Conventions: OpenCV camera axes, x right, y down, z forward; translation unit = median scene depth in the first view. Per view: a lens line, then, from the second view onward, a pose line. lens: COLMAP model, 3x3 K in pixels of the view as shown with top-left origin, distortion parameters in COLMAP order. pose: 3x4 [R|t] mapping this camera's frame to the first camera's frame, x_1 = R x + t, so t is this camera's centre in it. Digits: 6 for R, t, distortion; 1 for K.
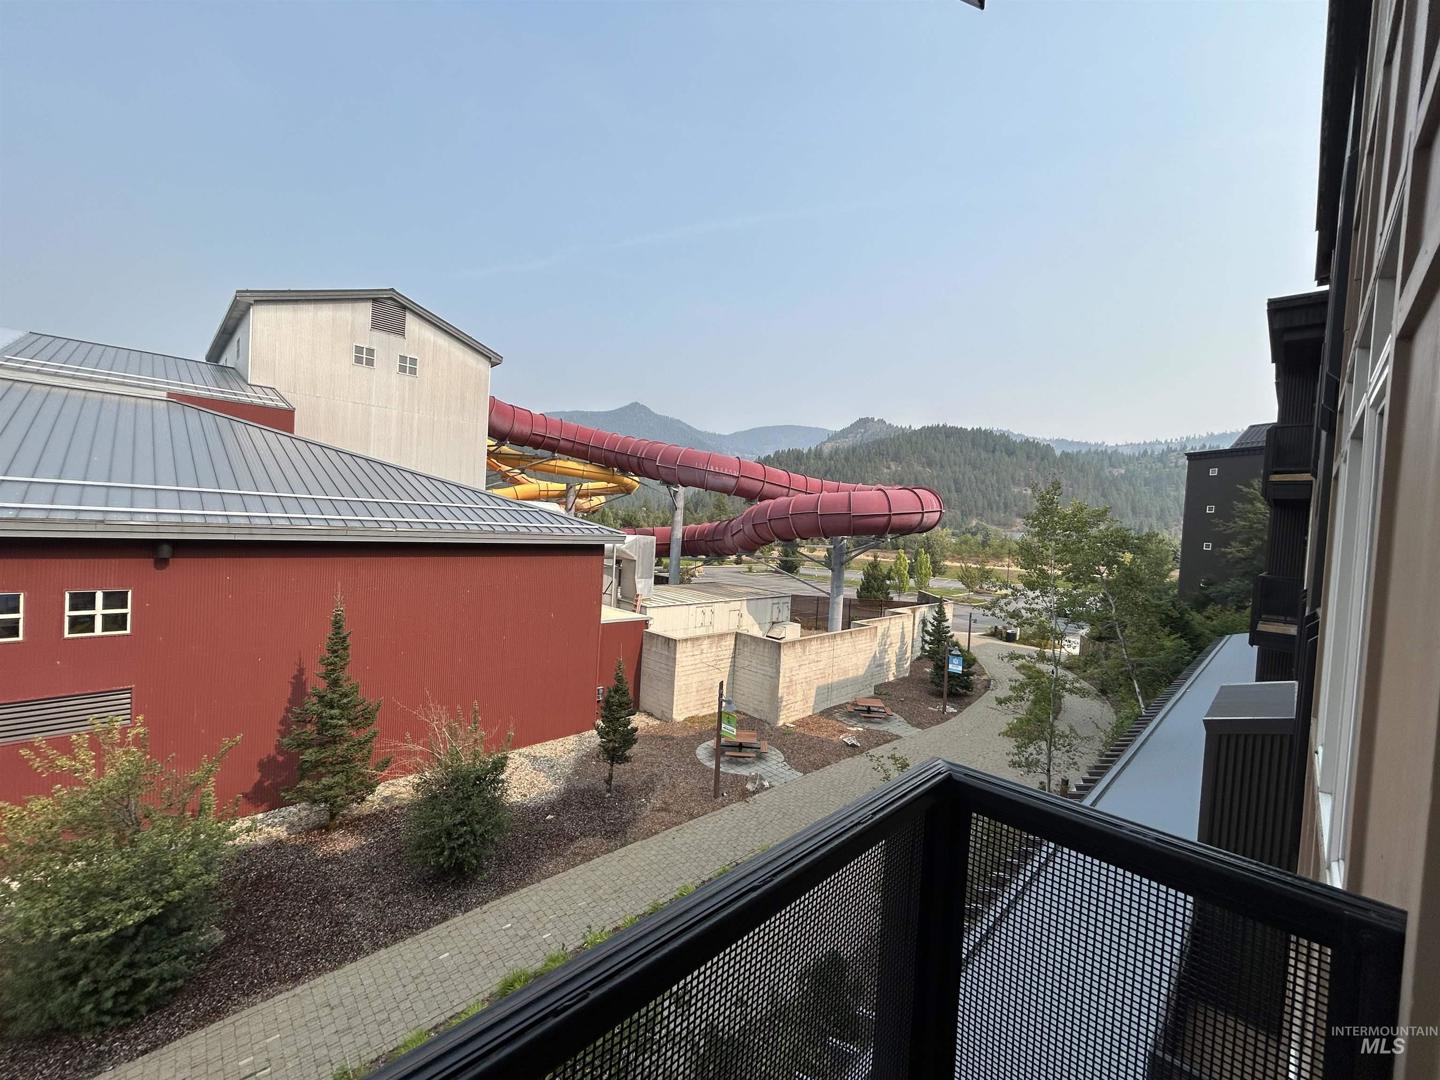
lens RADIAL K [[573.7, 0, 720.0], [0, 573.7, 540.0], [0, 0, 1]] dist [0.002399, -0.006994]
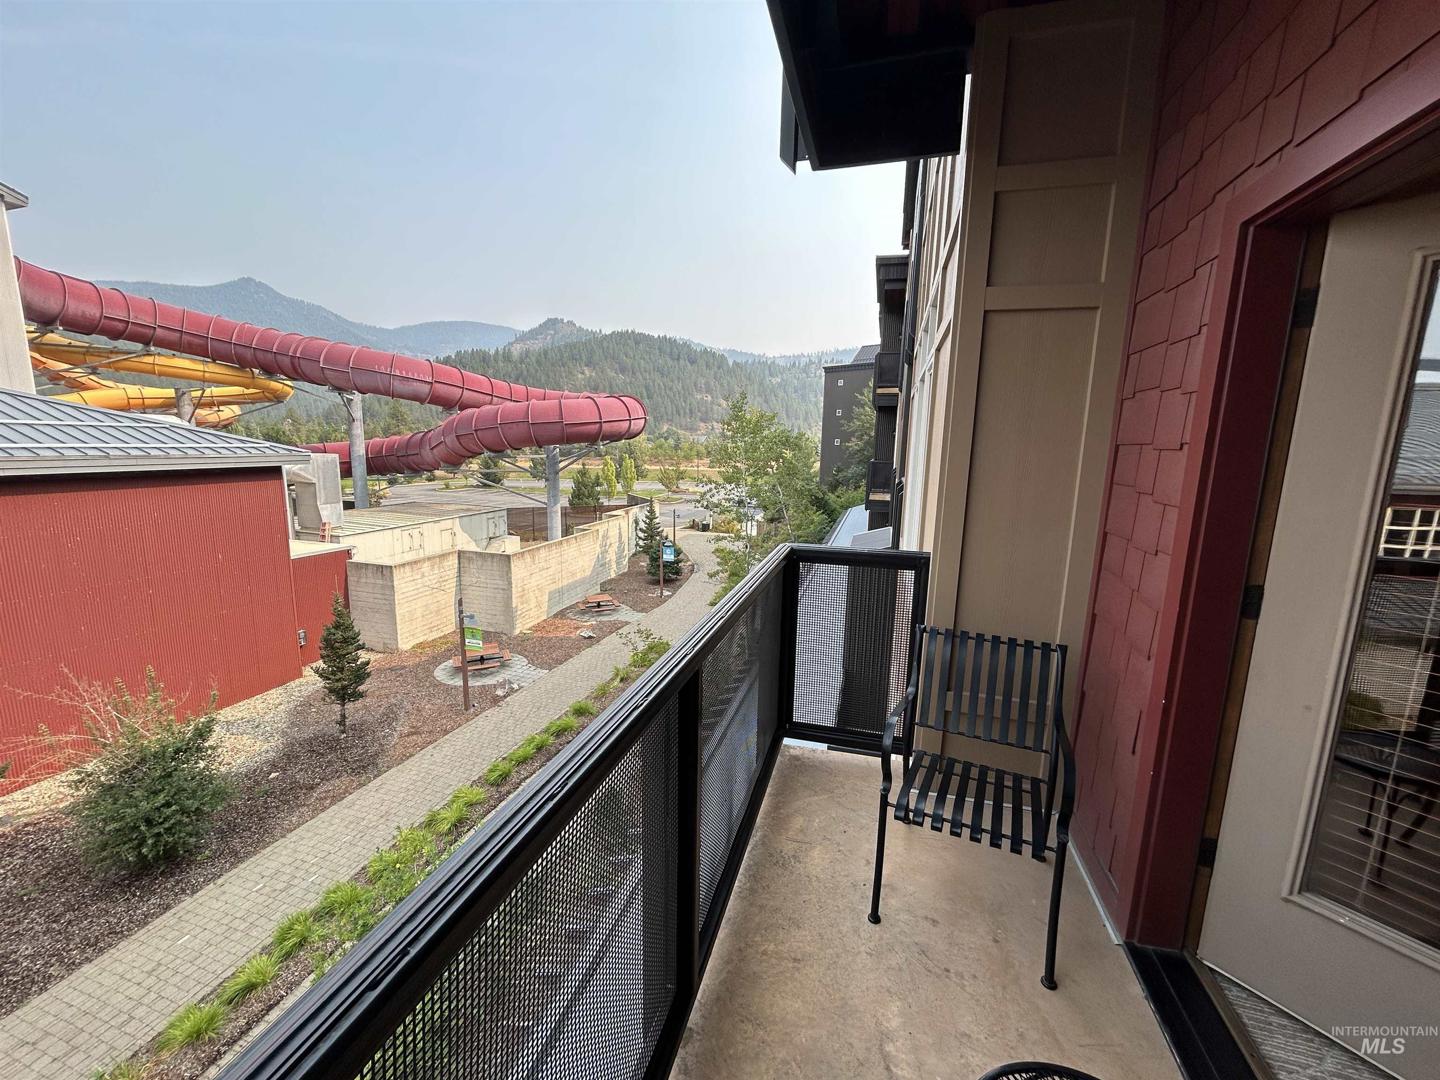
lens RADIAL K [[579.8, 0, 714.9], [0, 579.8, 535.9], [0, 0, 1]] dist [0.001676, -0.000320]
pose [[0.874760, -0.112882, 0.471224, -0.042988], [0.041114, 0.986270, 0.159939, -0.000706], [-0.482809, -0.120534, 0.867391, -0.038809]]
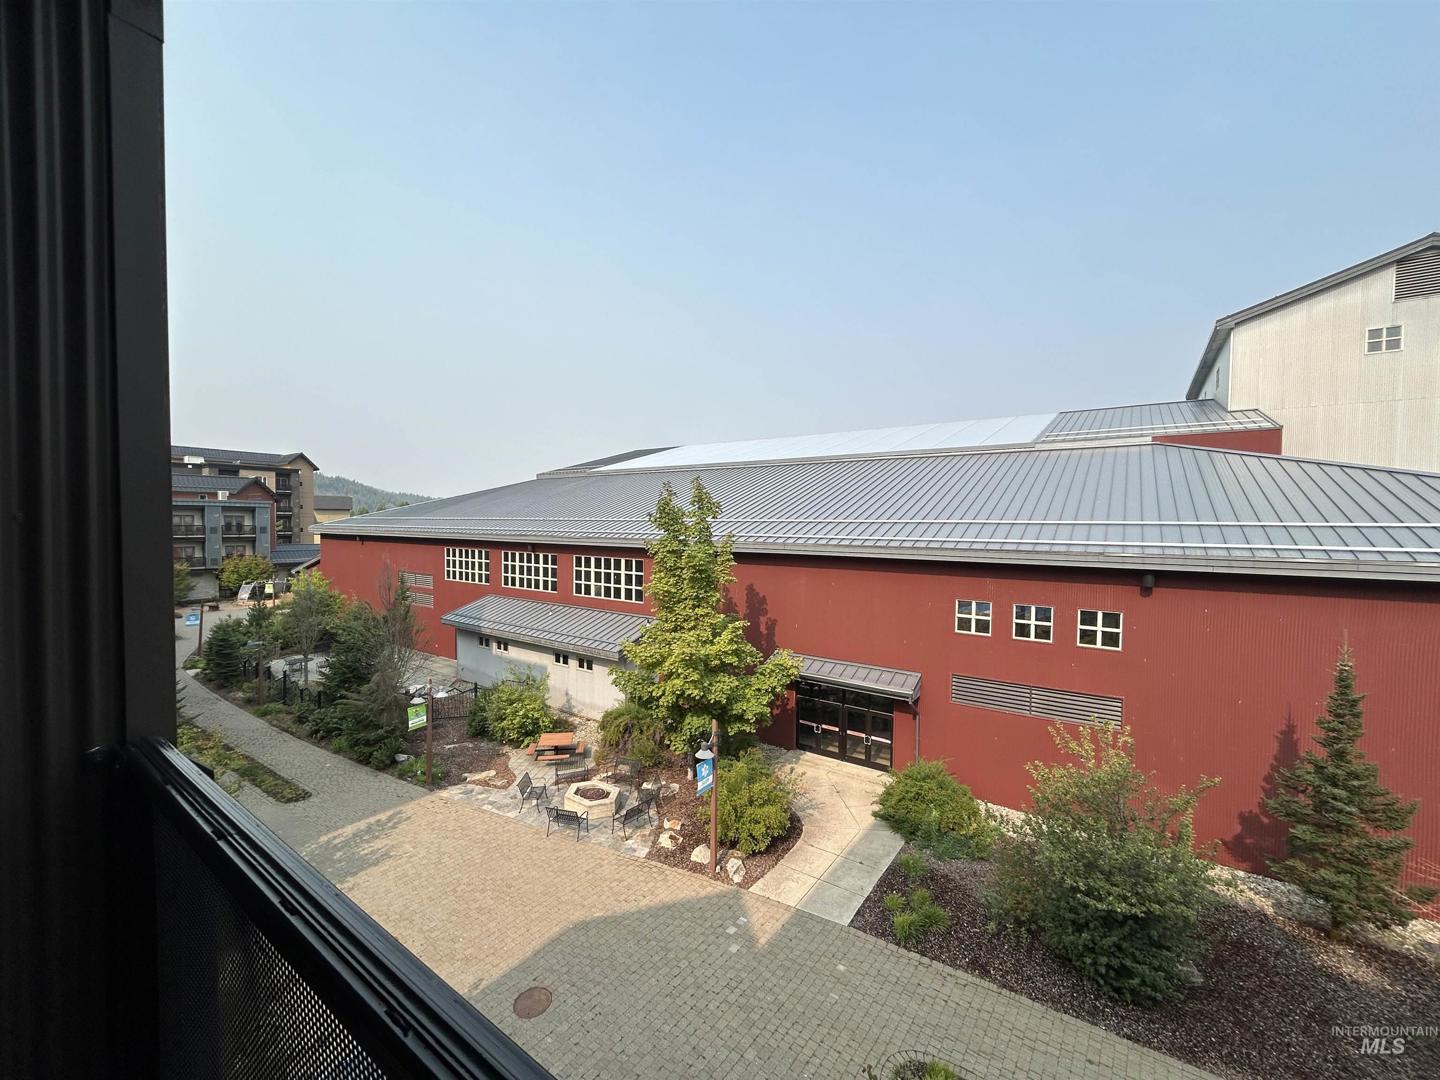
lens RADIAL K [[579.8, 0, 714.9], [0, 579.8, 535.9], [0, 0, 1]] dist [0.001676, -0.000320]
pose [[0.157514, -0.030532, -0.987045, 0.129728], [-0.031781, 0.998847, -0.035969, 0.001459], [0.987005, 0.037035, 0.156362, 0.131879]]
